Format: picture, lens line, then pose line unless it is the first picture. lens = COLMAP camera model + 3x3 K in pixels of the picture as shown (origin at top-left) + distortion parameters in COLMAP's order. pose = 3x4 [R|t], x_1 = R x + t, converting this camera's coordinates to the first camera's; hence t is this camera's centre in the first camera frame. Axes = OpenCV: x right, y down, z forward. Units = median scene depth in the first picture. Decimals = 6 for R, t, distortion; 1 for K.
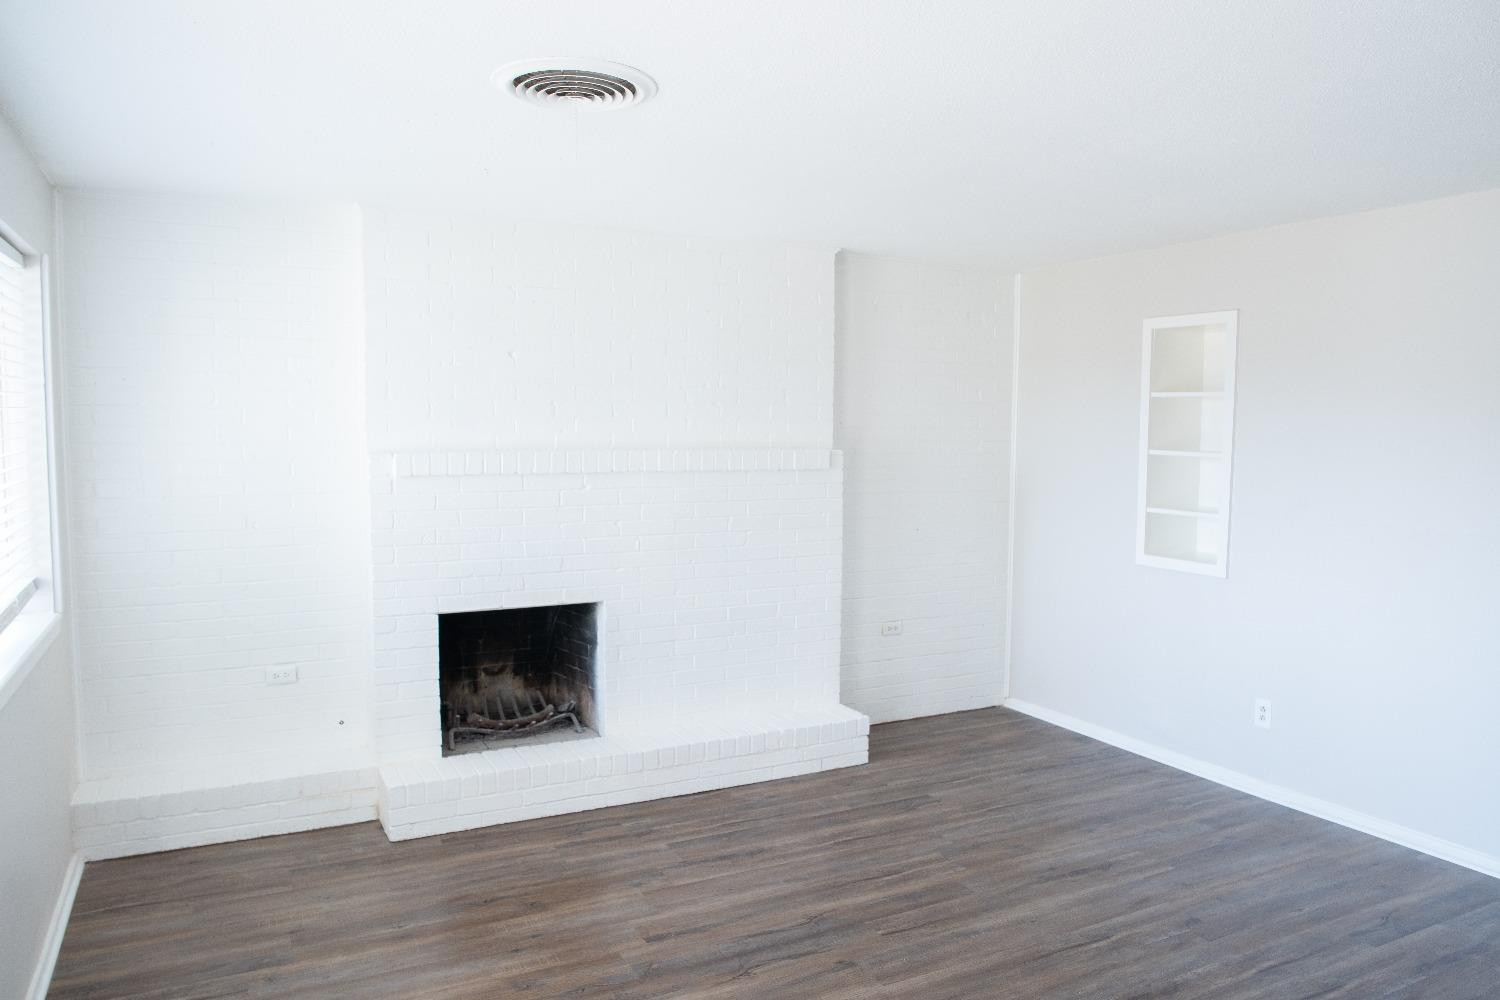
lens RADIAL K [[1069.1, 0, 749.3], [0, 1069.1, 500.0], [0, 0, 1]] dist [-0.072487, 0.036725]
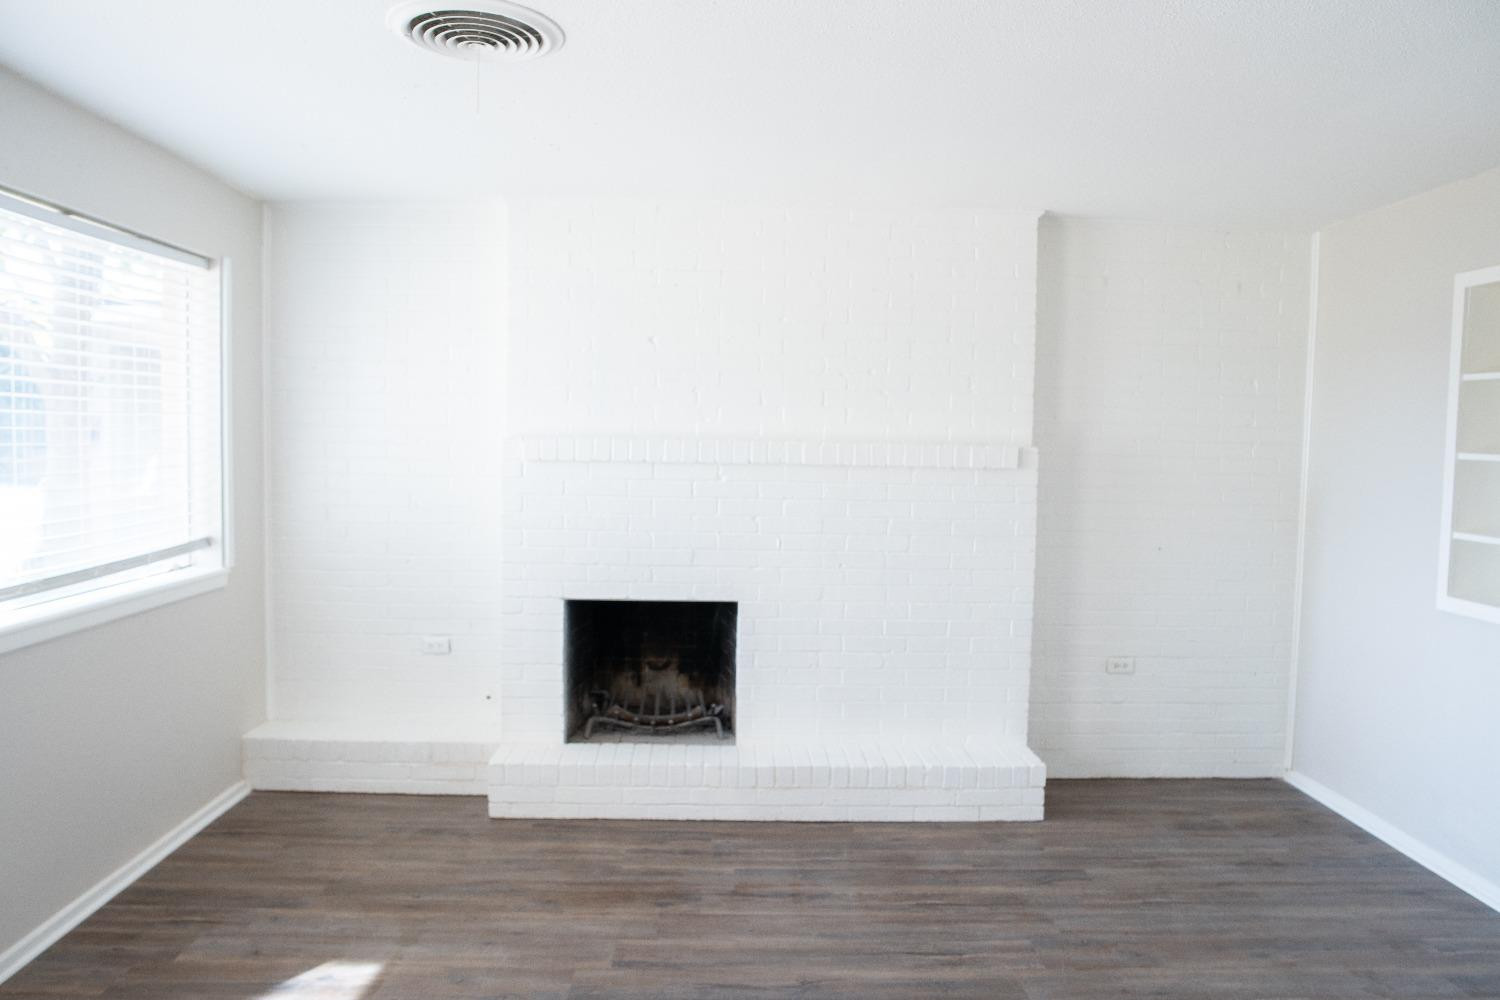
lens RADIAL K [[1069.1, 0, 741.4], [0, 1069.1, 496.6], [0, 0, 1]] dist [-0.072487, 0.036725]
pose [[0.898799, 0.034763, -0.436981, 0.283533], [-0.043993, 0.998971, -0.011015, 0.013876], [0.436148, 0.029124, 0.899403, 0.159637]]
